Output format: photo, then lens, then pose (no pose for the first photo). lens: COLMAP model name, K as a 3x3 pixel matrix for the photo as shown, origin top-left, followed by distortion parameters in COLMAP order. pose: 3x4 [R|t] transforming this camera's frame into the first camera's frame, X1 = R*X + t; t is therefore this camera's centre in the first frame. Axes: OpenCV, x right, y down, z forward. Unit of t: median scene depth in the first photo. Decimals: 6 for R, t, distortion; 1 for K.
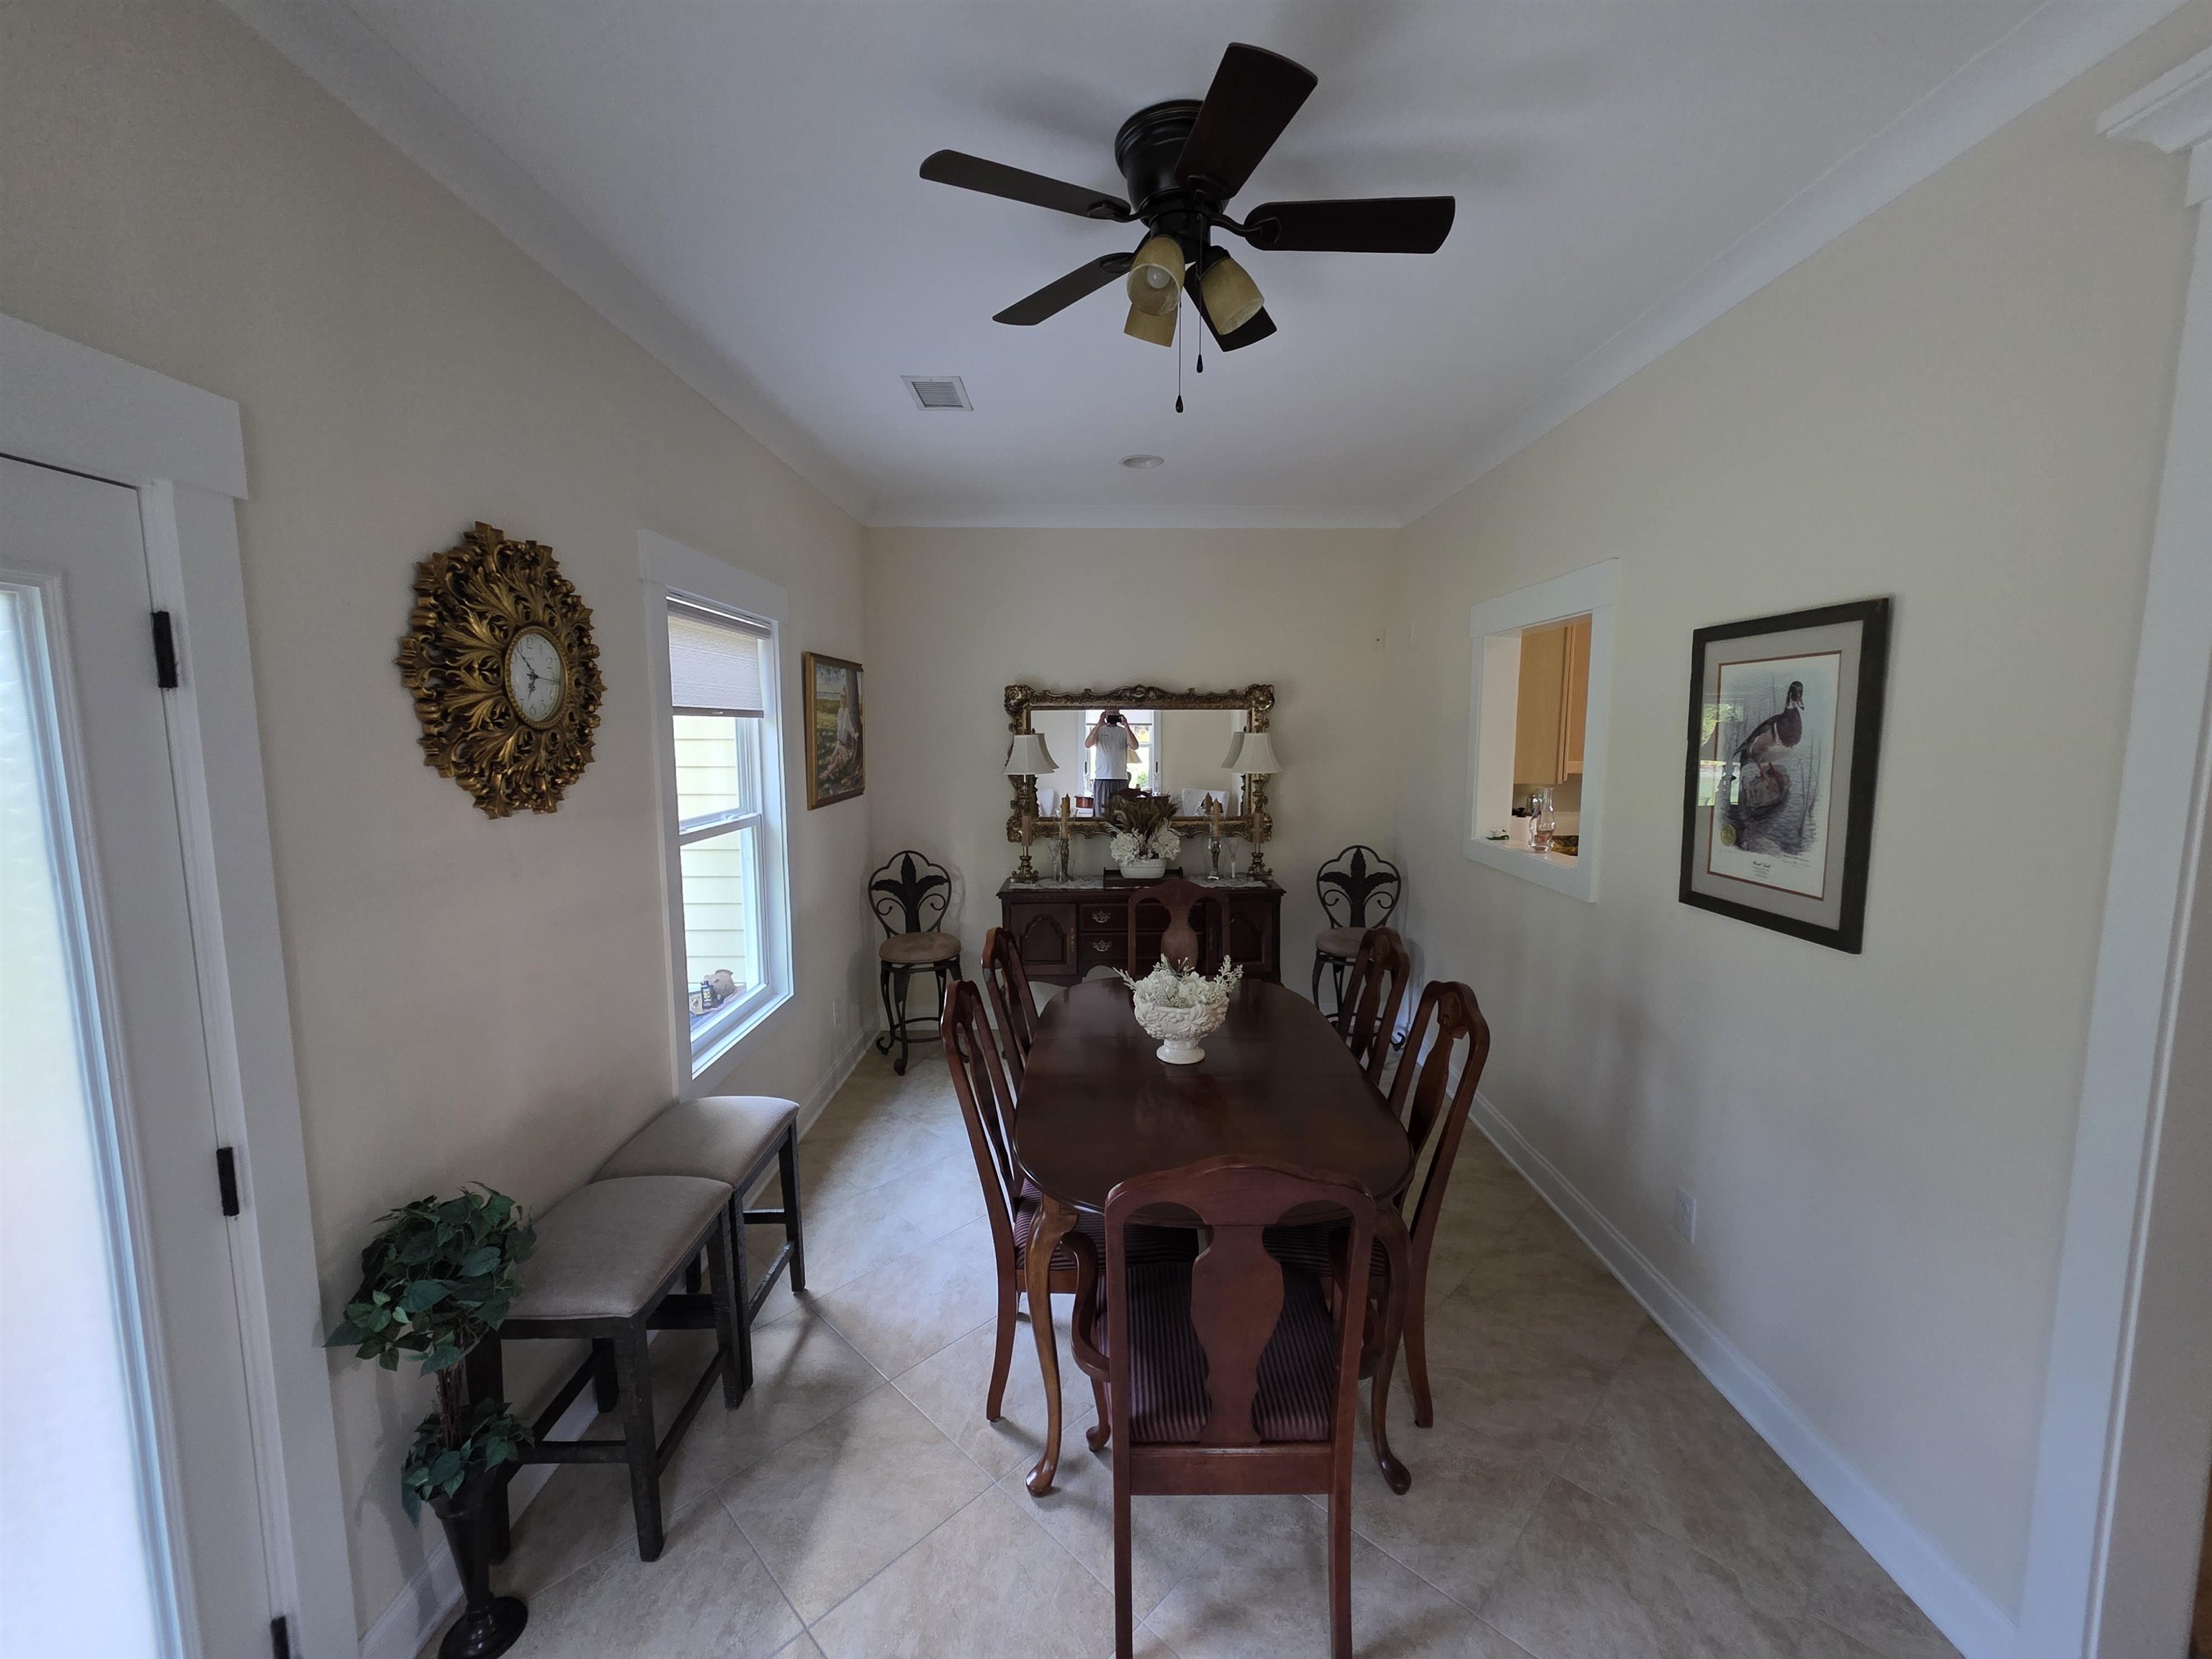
lens RADIAL K [[881.1, 0, 1117.1], [0, 881.1, 824.1], [0, 0, 1]] dist [0.002110, -0.000360]
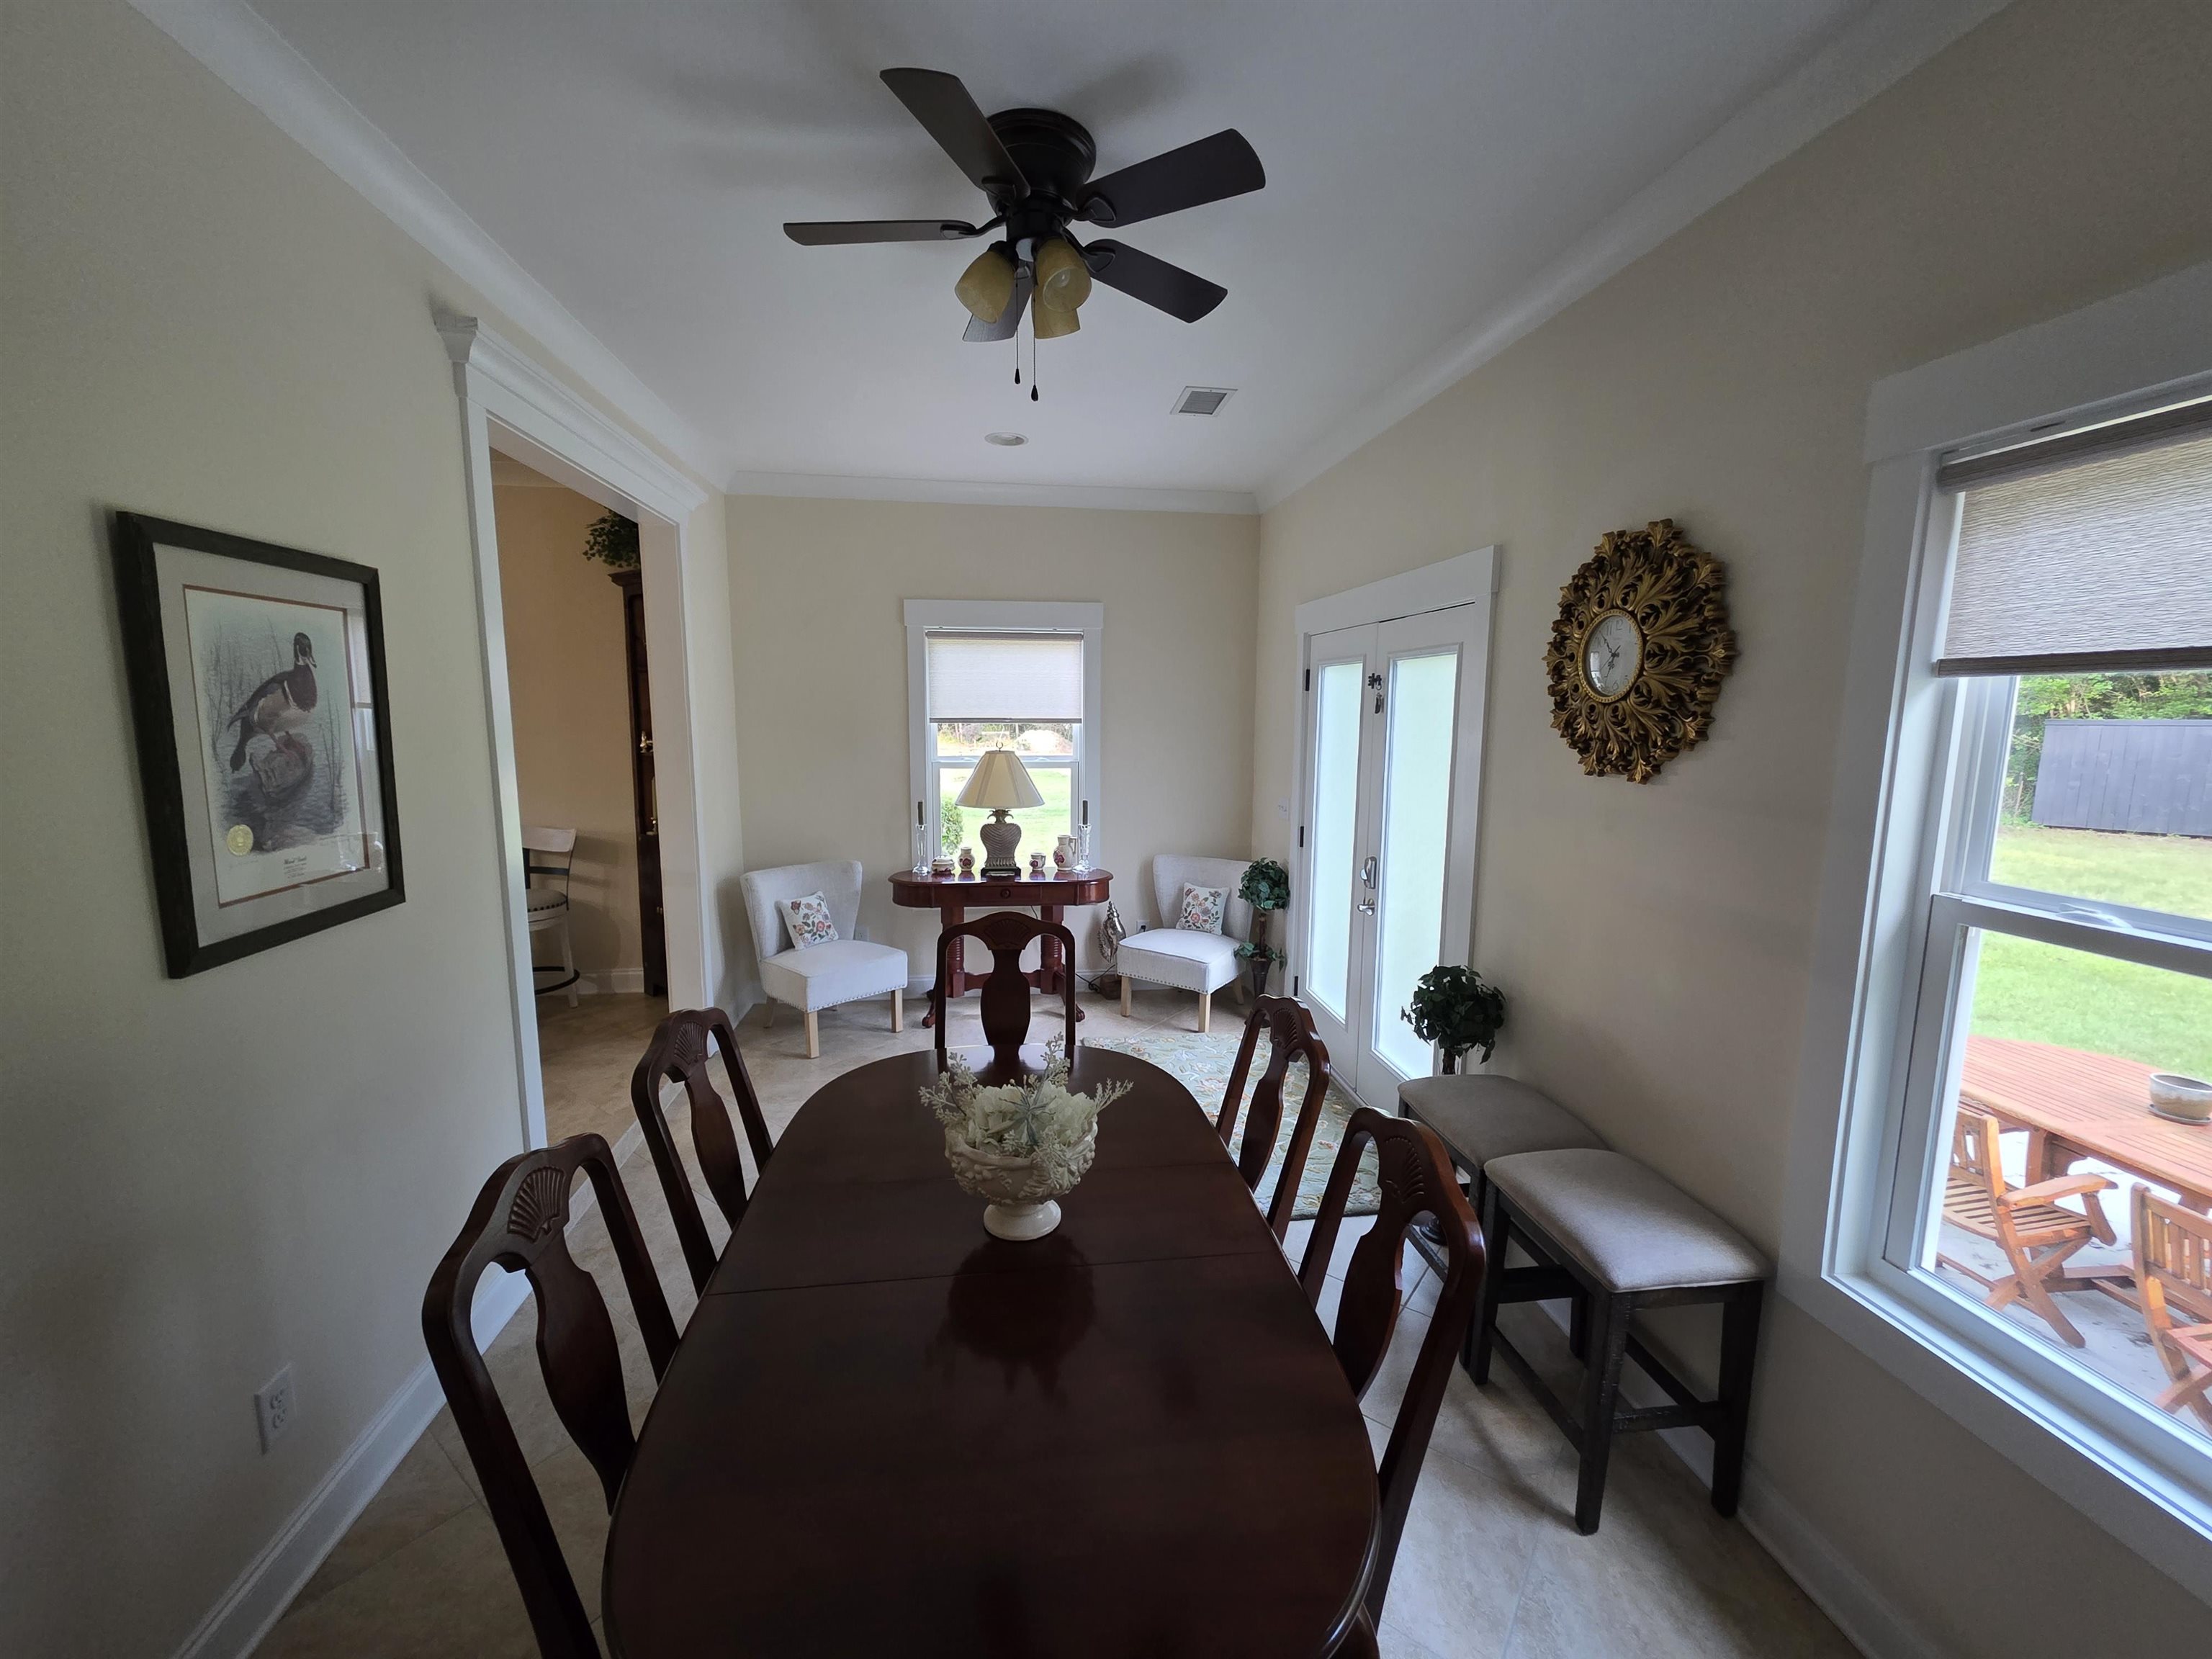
lens RADIAL K [[881.1, 0, 1120.0], [0, 881.1, 819.3], [0, 0, 1]] dist [0.002110, -0.000360]
pose [[-0.988848, 0.011614, -0.148473, 0.118968], [-0.023351, 0.972532, 0.231595, -0.201172], [0.147085, 0.232479, -0.961415, 1.956586]]
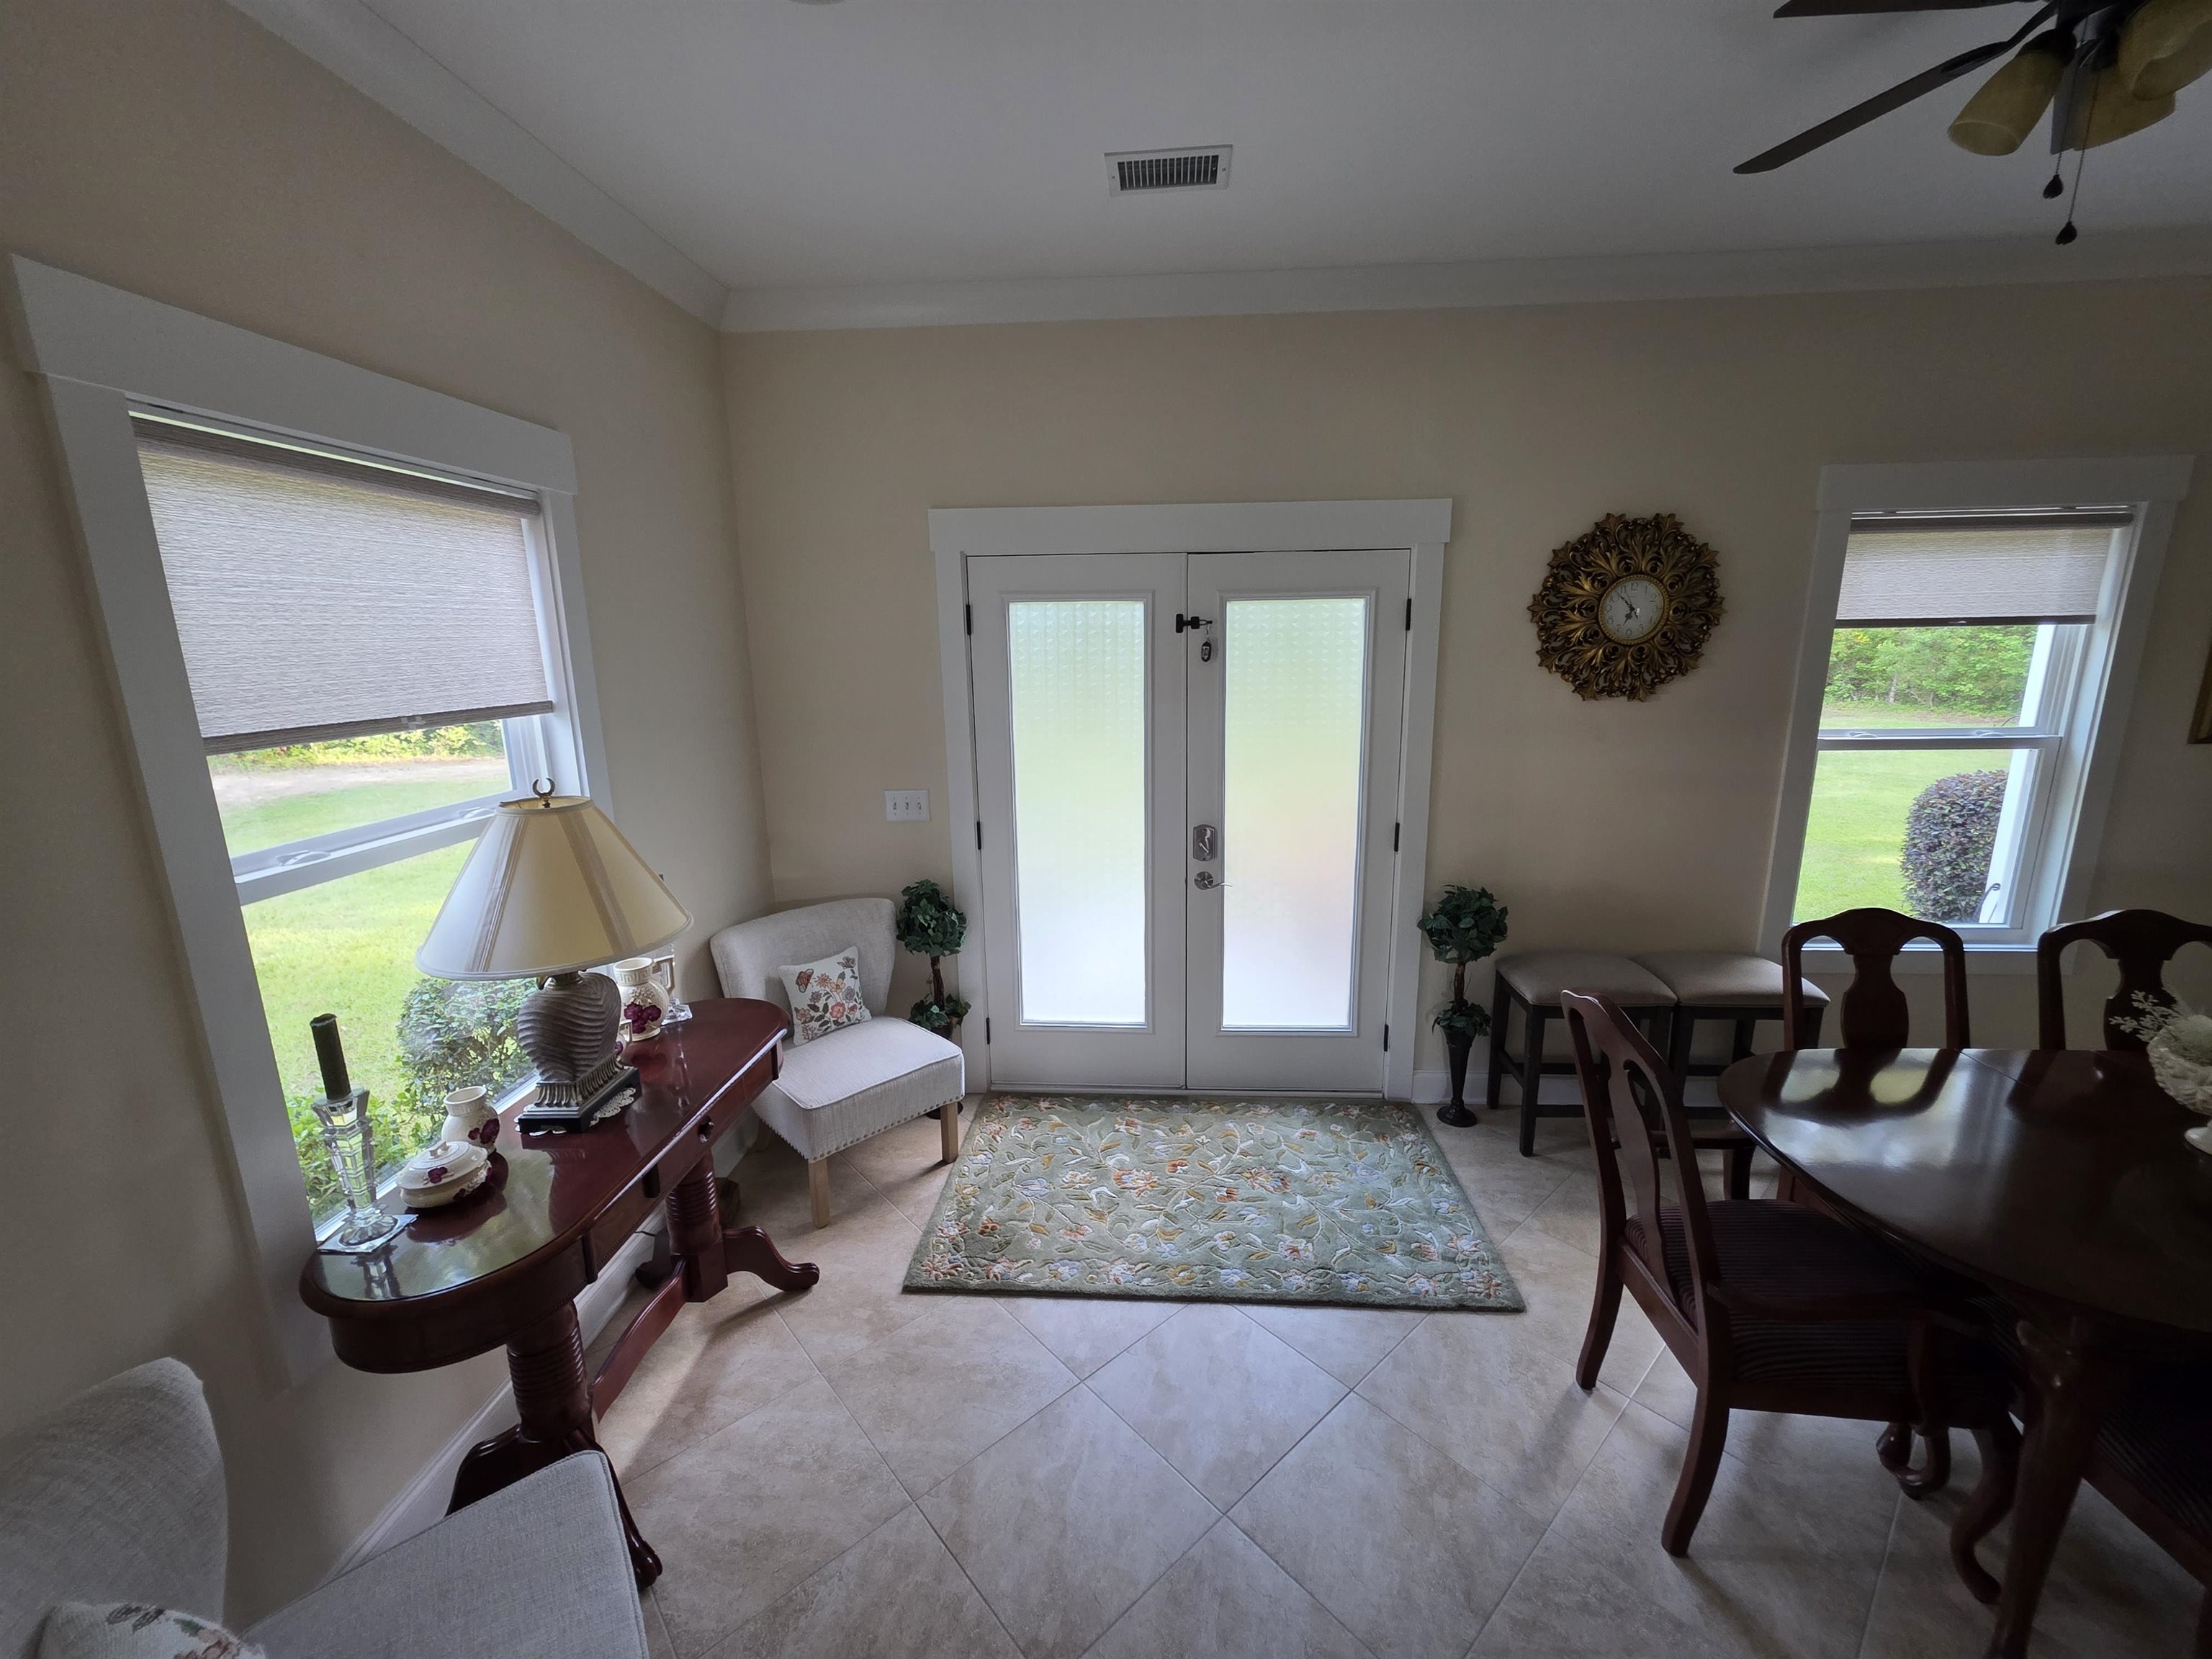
lens RADIAL K [[881.1, 0, 1111.9], [0, 881.1, 822.8], [0, 0, 1]] dist [0.002110, -0.000360]
pose [[-0.065792, 0.206975, -0.976132, 0.906079], [-0.093911, 0.972624, 0.212561, -0.047274], [0.993404, 0.105655, -0.044553, 0.217144]]
